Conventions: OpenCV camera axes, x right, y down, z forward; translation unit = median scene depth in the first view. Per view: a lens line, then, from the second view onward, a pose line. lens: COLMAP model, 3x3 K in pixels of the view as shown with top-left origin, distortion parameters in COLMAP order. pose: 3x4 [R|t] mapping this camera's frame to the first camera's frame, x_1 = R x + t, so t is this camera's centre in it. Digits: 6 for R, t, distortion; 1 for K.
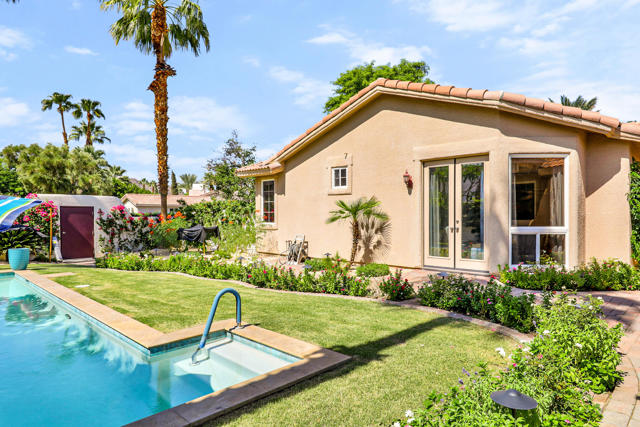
lens RADIAL K [[398.5, 0, 321.2], [0, 398.5, 217.4], [0, 0, 1]] dist [0.033166, -0.000662]
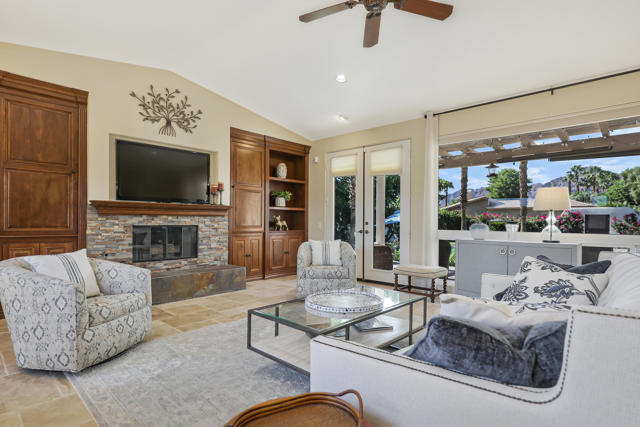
lens RADIAL K [[341.7, 0, 318.8], [0, 341.7, 218.1], [0, 0, 1]] dist [0.003470, -0.001167]
pose [[0.022003, -0.000476, -0.999758, 0.907214], [-0.016008, 0.999872, -0.000829, 0.004610], [0.999630, 0.016022, 0.021993, -0.111566]]
